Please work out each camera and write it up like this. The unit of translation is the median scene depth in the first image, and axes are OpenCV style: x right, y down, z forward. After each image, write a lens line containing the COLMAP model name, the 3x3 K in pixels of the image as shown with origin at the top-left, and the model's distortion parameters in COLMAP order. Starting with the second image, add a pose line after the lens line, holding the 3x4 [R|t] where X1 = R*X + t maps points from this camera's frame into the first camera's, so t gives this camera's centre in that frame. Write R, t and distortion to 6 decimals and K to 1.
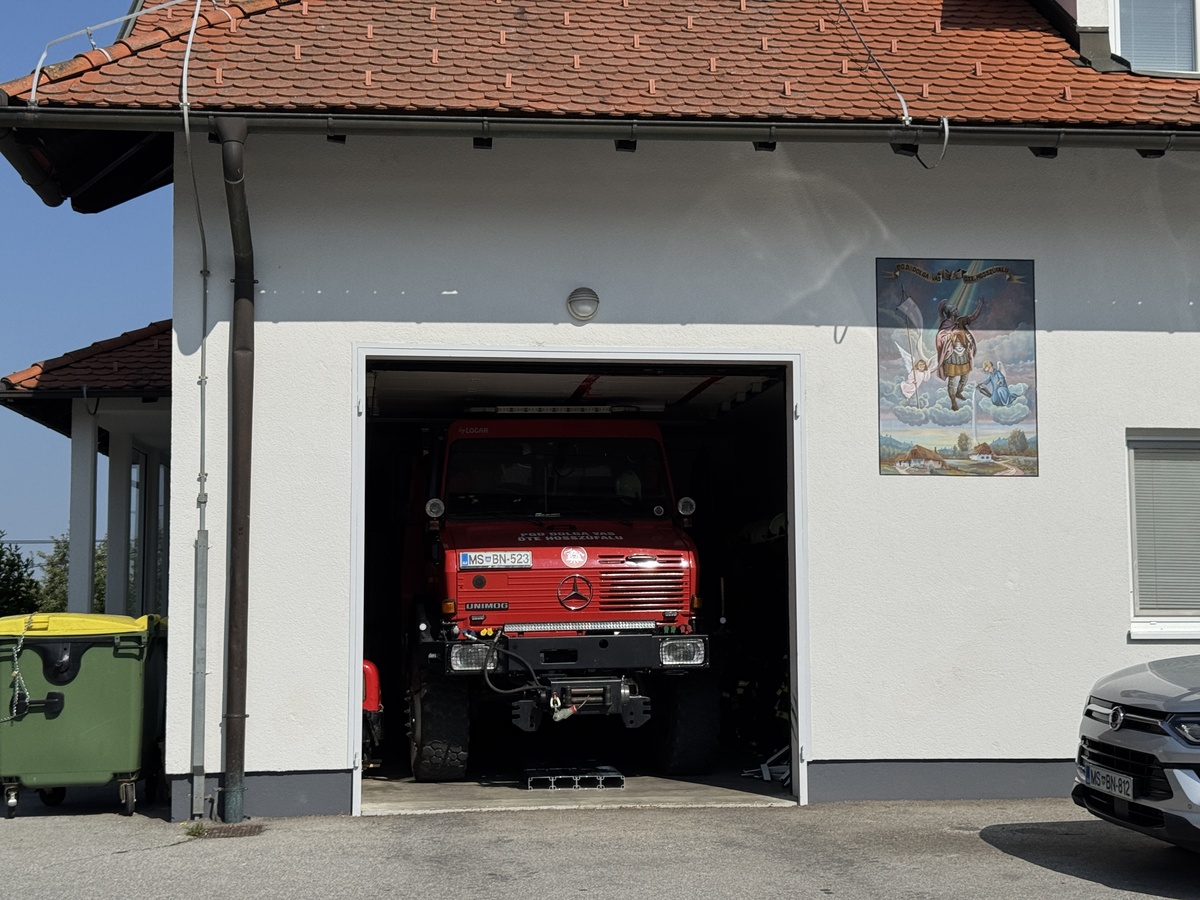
lens RADIAL K [[1667.7, 0, 600.0], [0, 1667.7, 450.0], [0, 0, 1]] dist [0.162243, -0.402607]
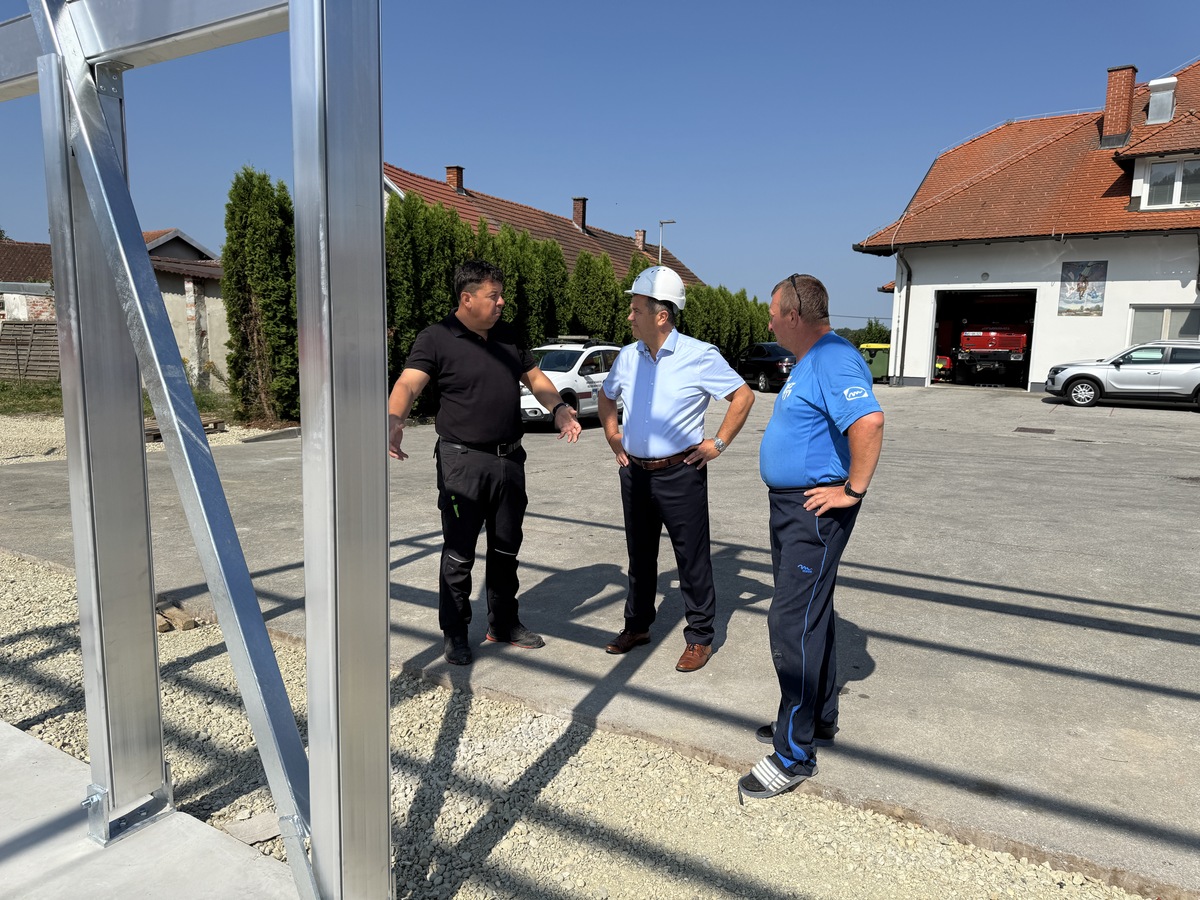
lens RADIAL K [[854.2, 0, 600.0], [0, 854.2, 450.0], [0, 0, 1]] dist [0.003016, 0.000535]
pose [[0.700428, 0.114396, -0.704496, 0.901978], [0.052242, 0.976206, 0.210457, -0.166271], [0.711808, -0.184214, 0.677786, -1.312310]]
